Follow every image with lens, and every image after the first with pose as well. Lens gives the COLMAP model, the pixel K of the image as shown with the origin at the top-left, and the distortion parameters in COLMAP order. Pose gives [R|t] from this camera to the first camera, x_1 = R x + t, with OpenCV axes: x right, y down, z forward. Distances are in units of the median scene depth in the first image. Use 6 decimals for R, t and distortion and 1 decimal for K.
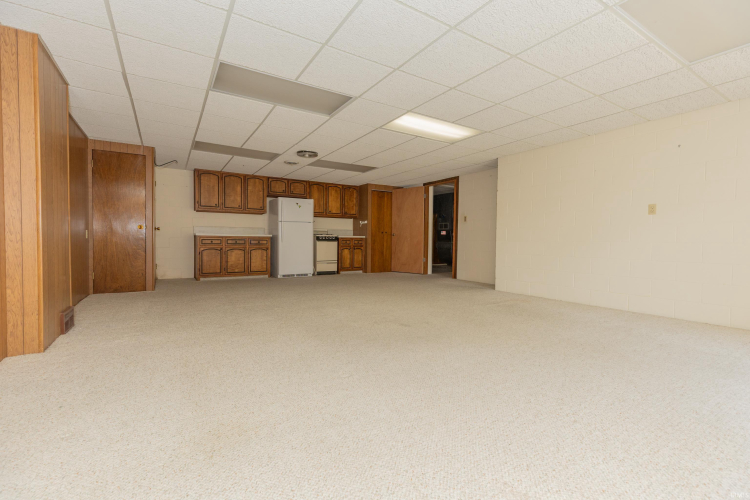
lens RADIAL K [[340.2, 0, 376.0], [0, 340.2, 249.1], [0, 0, 1]] dist [0.003527, 0.000010]
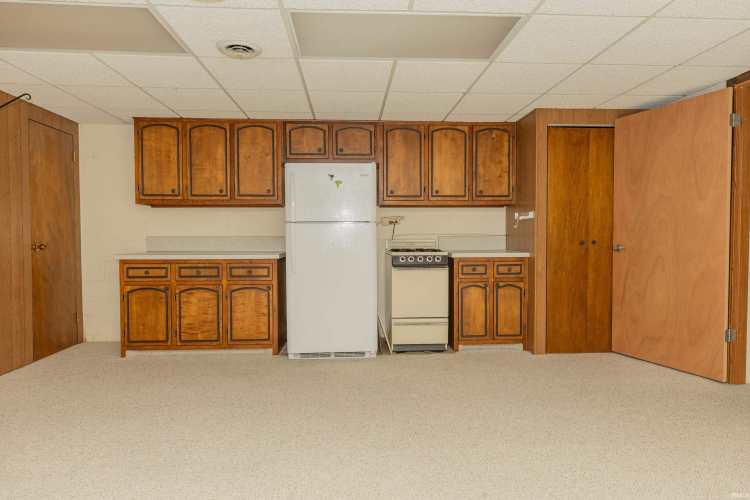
lens RADIAL K [[438.4, 0, 373.4], [0, 438.4, 248.7], [0, 0, 1]] dist [0.003478, -0.002925]
pose [[0.877734, 0.002757, -0.479139, 0.050824], [-0.002200, 0.999996, 0.001724, -0.045616], [0.479142, -0.000459, 0.877737, 0.522311]]
